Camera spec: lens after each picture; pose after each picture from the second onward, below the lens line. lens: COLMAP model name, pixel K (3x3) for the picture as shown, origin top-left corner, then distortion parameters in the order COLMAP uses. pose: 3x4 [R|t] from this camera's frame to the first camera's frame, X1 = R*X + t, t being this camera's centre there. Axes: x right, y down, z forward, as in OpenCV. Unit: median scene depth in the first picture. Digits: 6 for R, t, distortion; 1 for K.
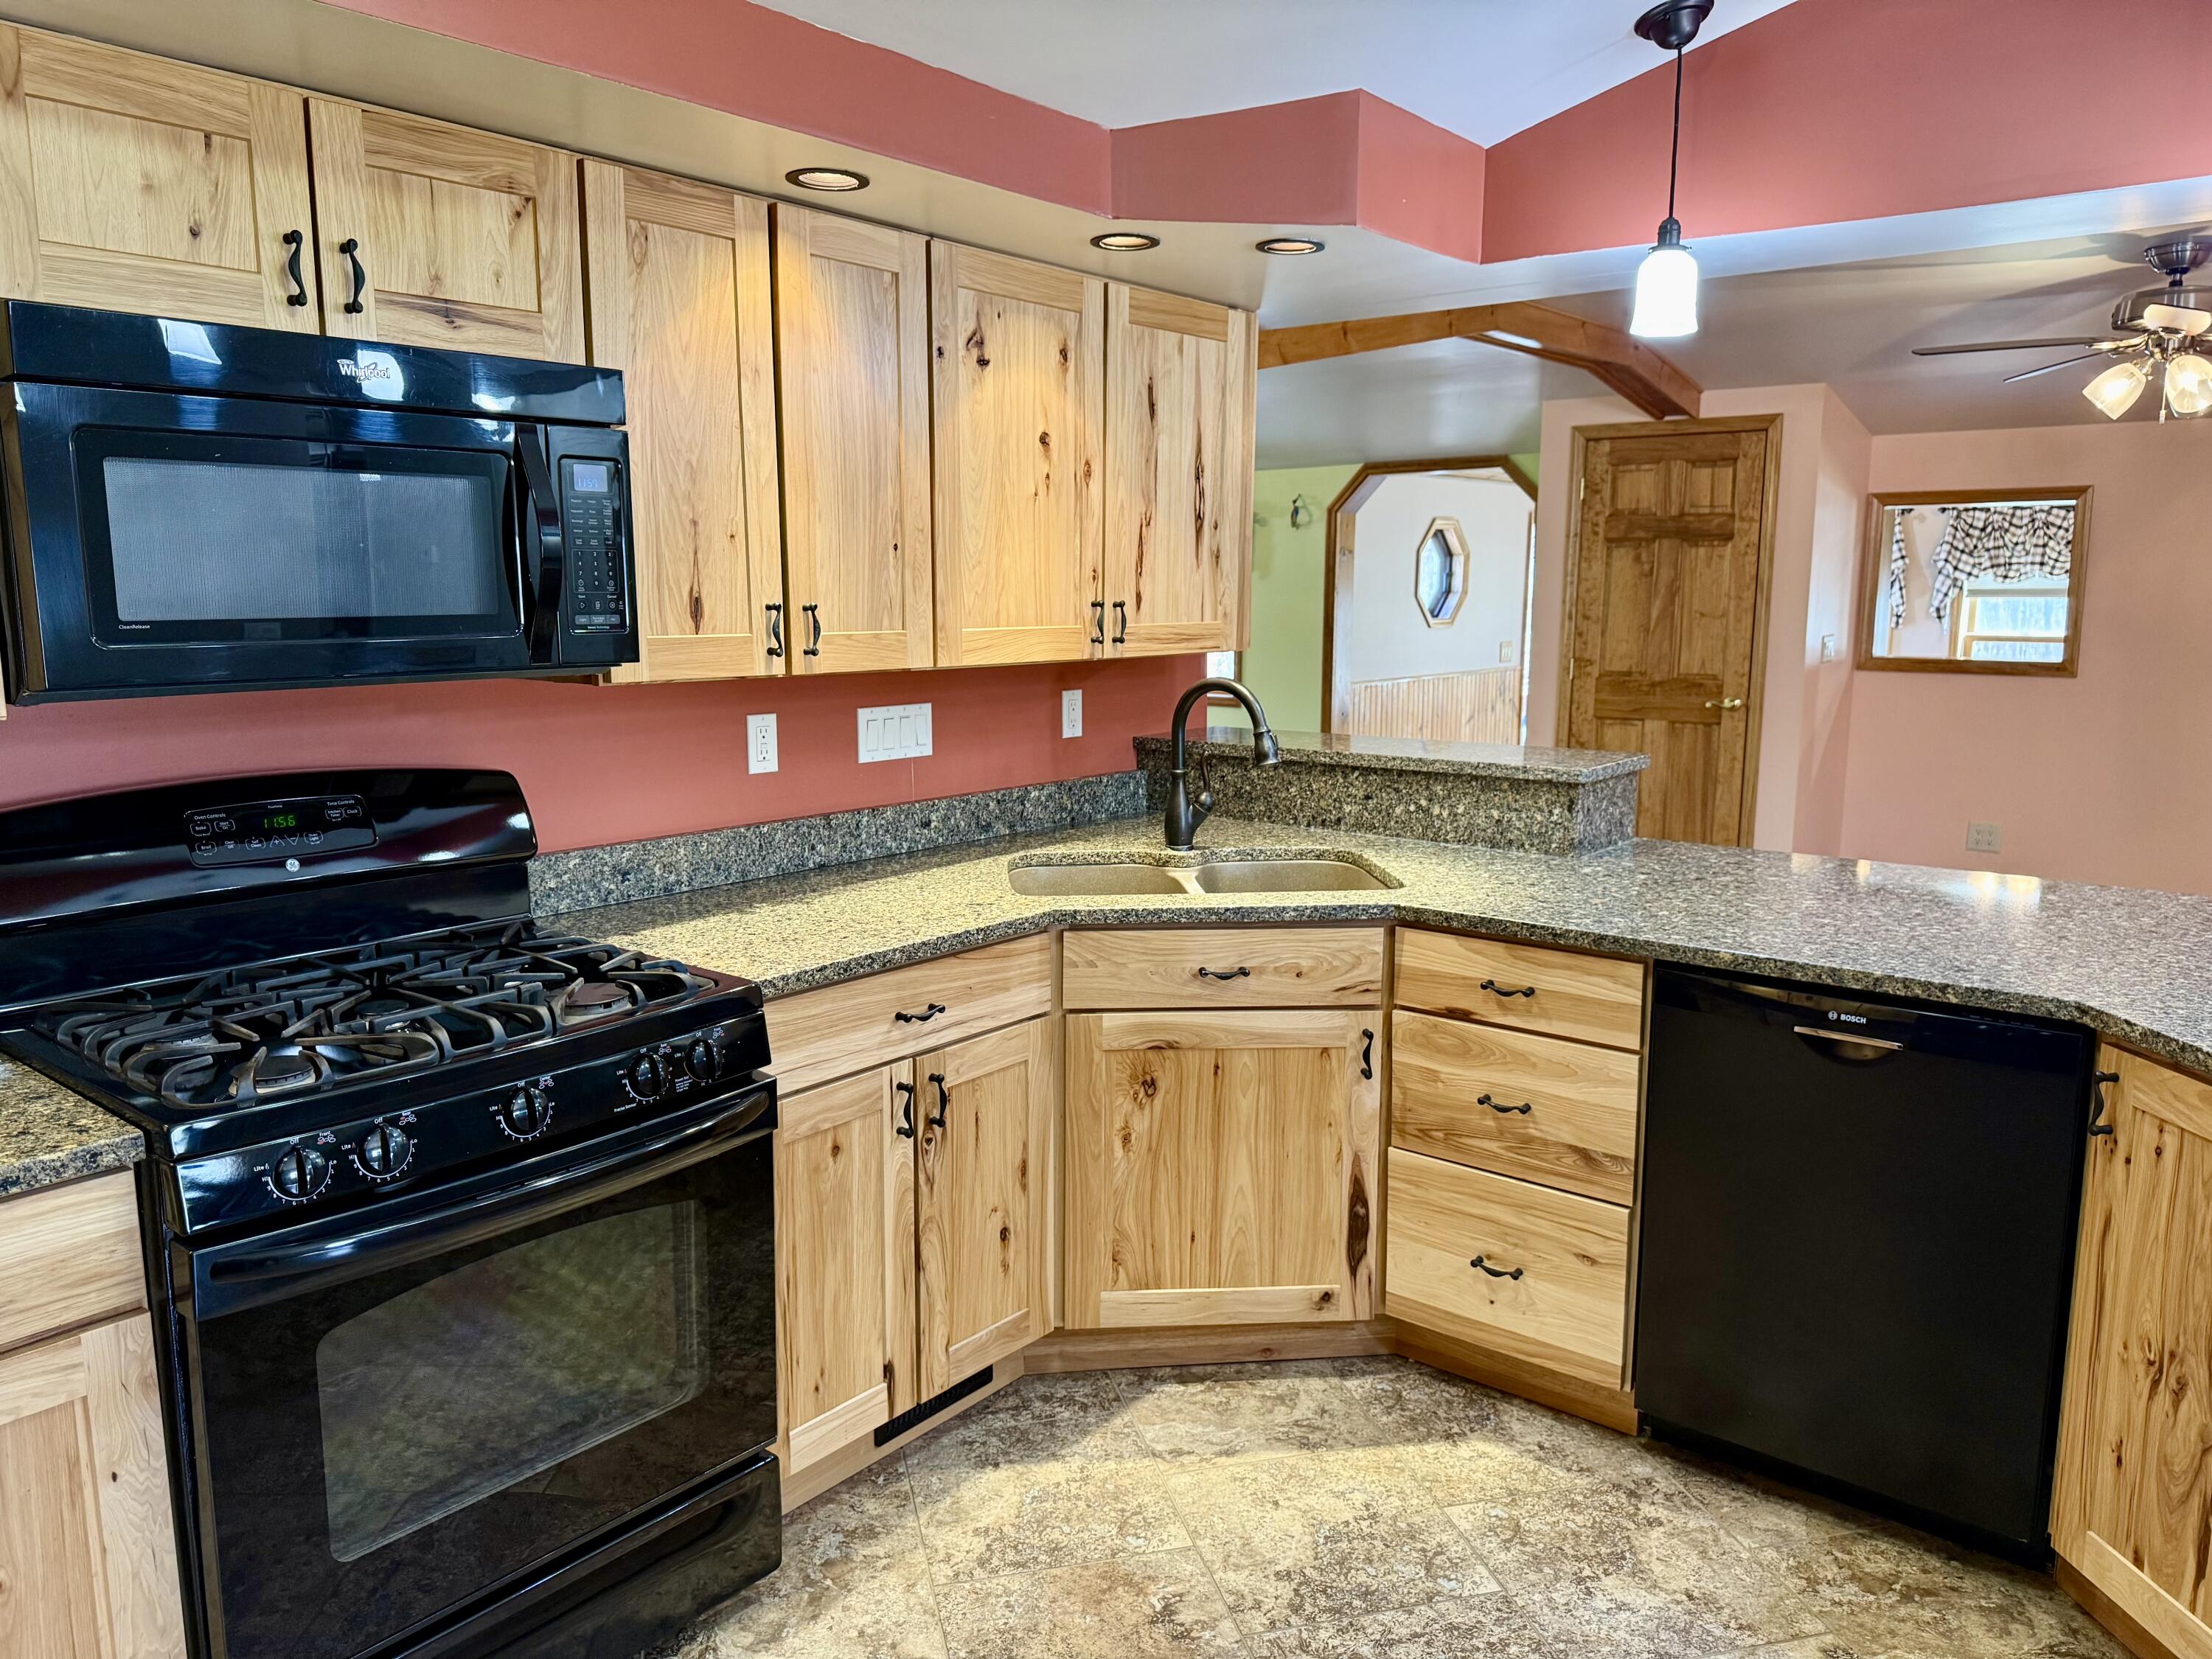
lens RADIAL K [[1567.6, 0, 1100.8], [0, 1567.6, 842.5], [0, 0, 1]] dist [0.018677, -0.017352]
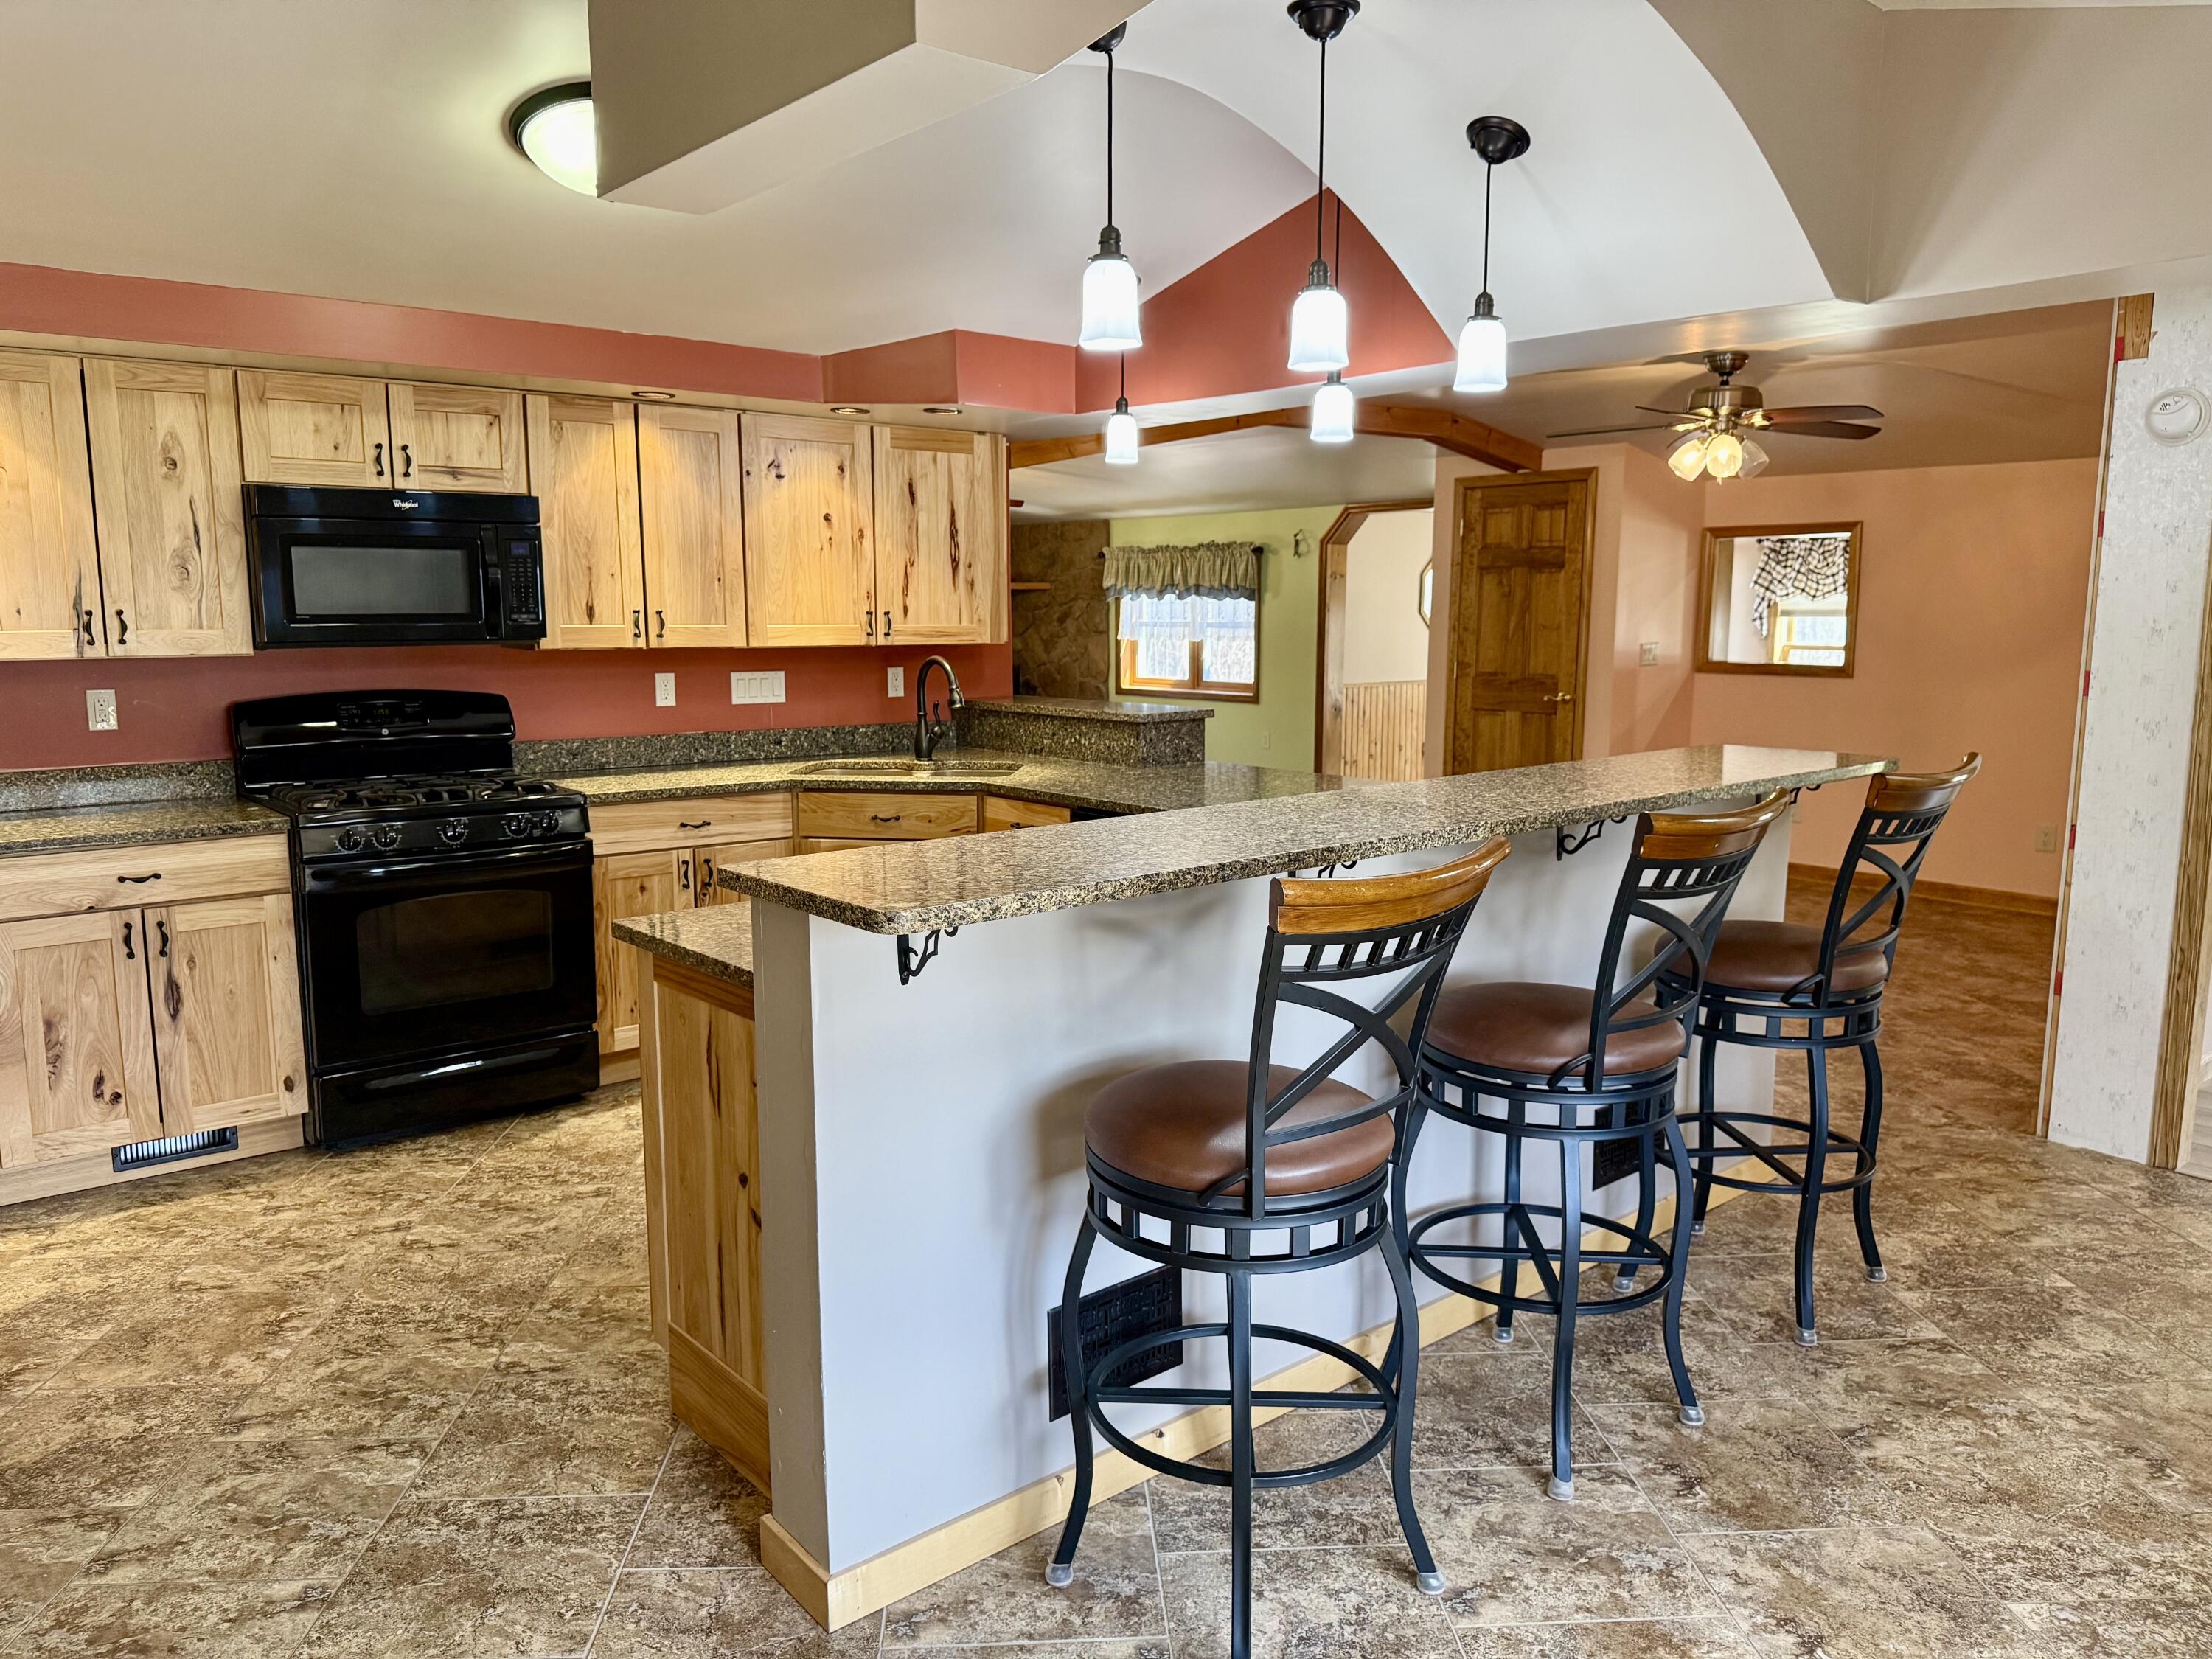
lens RADIAL K [[1567.6, 0, 1106.5], [0, 1567.6, 841.9], [0, 0, 1]] dist [0.018677, -0.017352]
pose [[0.982909, 0.028463, -0.181878, 0.584776], [-0.030820, 0.999474, -0.010143, 0.108241], [0.181494, 0.015575, 0.983269, -0.635587]]
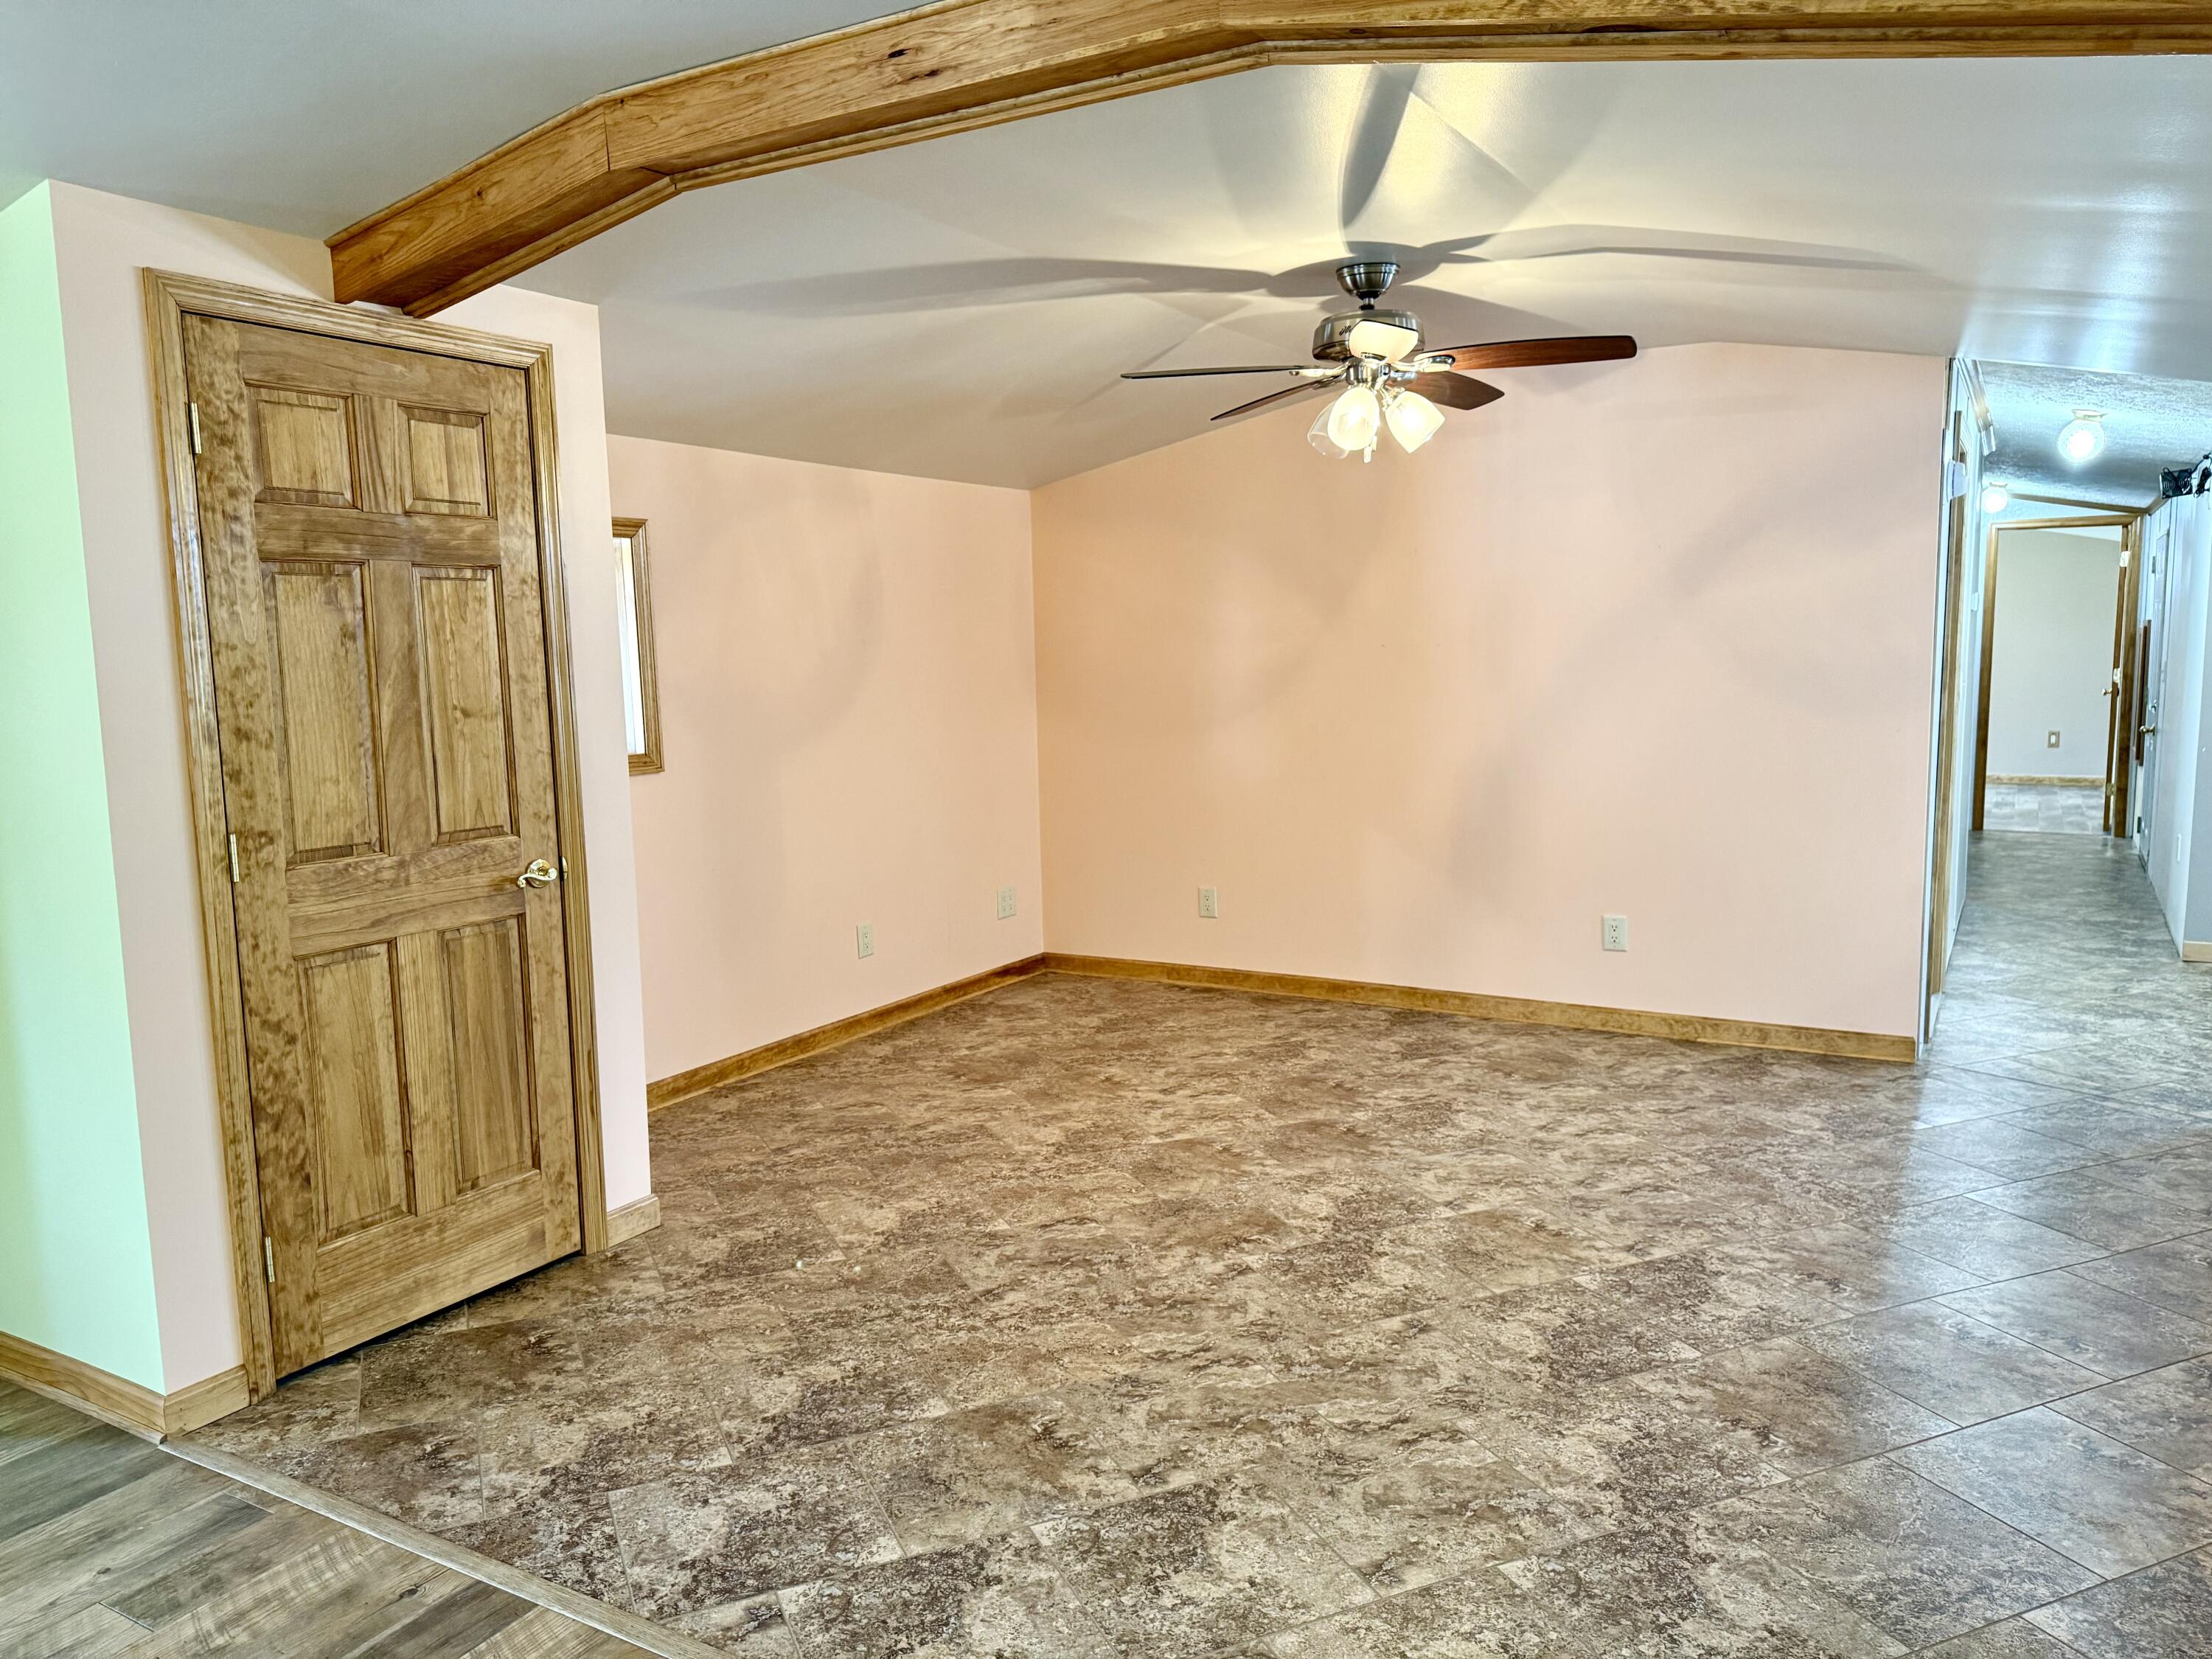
lens RADIAL K [[1567.6, 0, 1100.7], [0, 1567.6, 827.8], [0, 0, 1]] dist [0.018677, -0.017352]
pose [[-0.152381, -0.109943, 0.982188, -0.329987], [0.186776, 0.972682, 0.137857, -0.302224], [-0.970513, 0.204456, -0.127684, 1.877998]]
